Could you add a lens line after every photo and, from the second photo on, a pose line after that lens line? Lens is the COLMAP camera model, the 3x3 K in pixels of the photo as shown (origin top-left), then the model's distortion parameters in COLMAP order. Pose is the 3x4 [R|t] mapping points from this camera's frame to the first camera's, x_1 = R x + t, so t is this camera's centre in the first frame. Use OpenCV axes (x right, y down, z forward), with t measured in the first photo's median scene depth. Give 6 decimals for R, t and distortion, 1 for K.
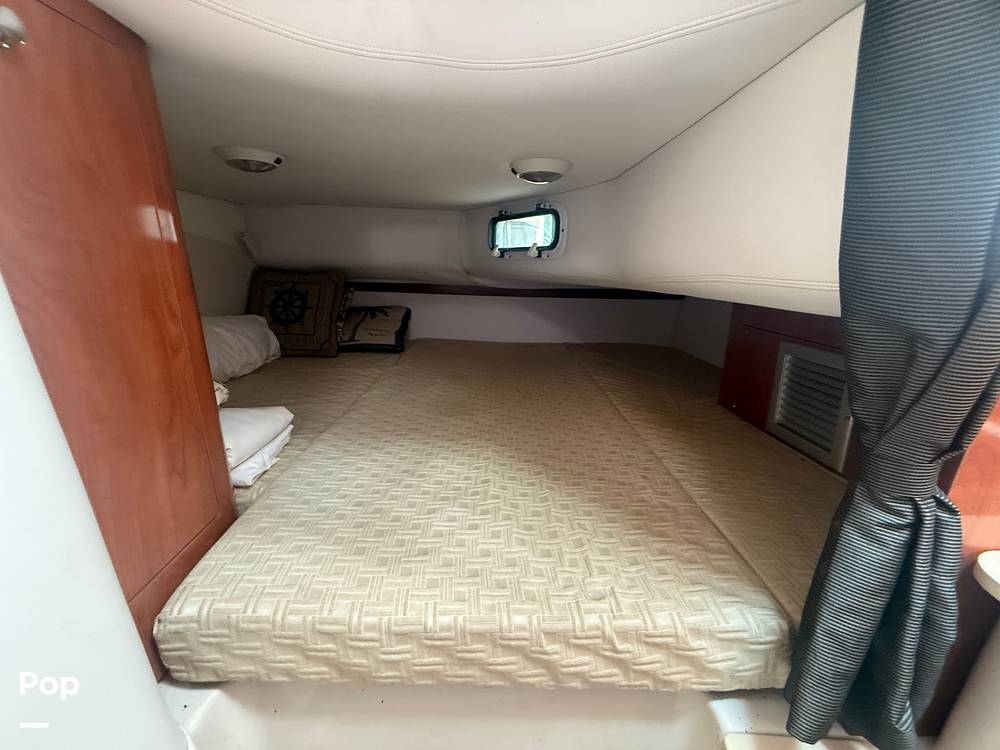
lens RADIAL K [[399.0, 0, 495.8], [0, 399.0, 373.8], [0, 0, 1]] dist [0.000429, 0.000412]
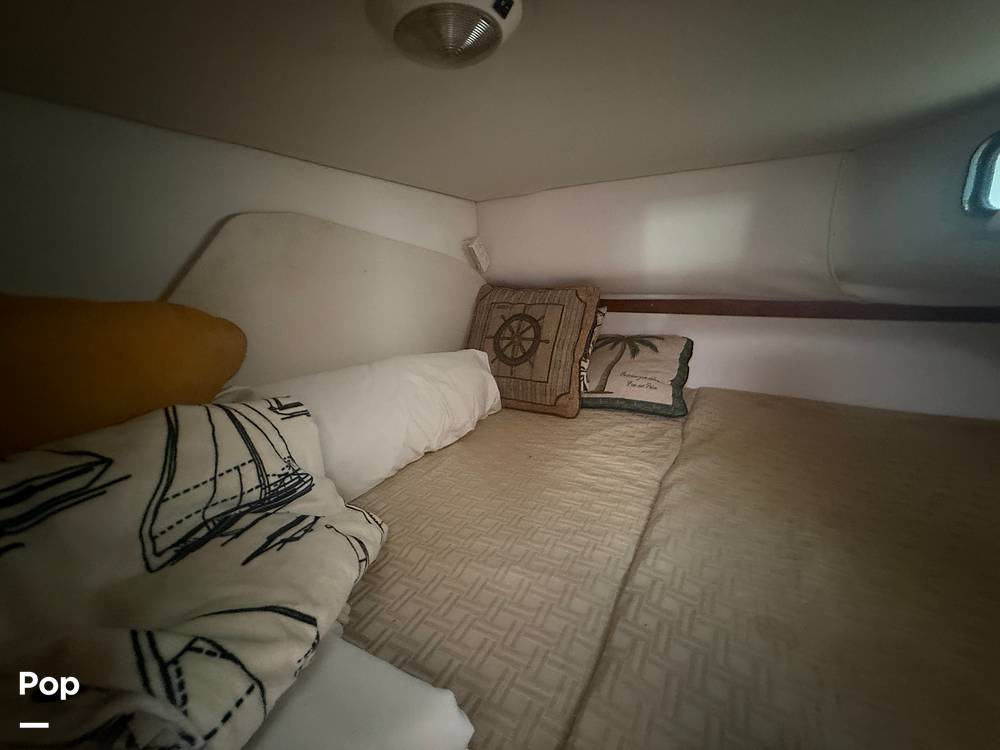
lens RADIAL K [[399.0, 0, 500.8], [0, 399.0, 372.7], [0, 0, 1]] dist [0.000429, 0.000412]
pose [[0.855851, 0.067998, -0.512733, -0.182257], [-0.084388, 0.996395, -0.008720, -0.099493], [0.510292, 0.050732, 0.858504, 0.389991]]
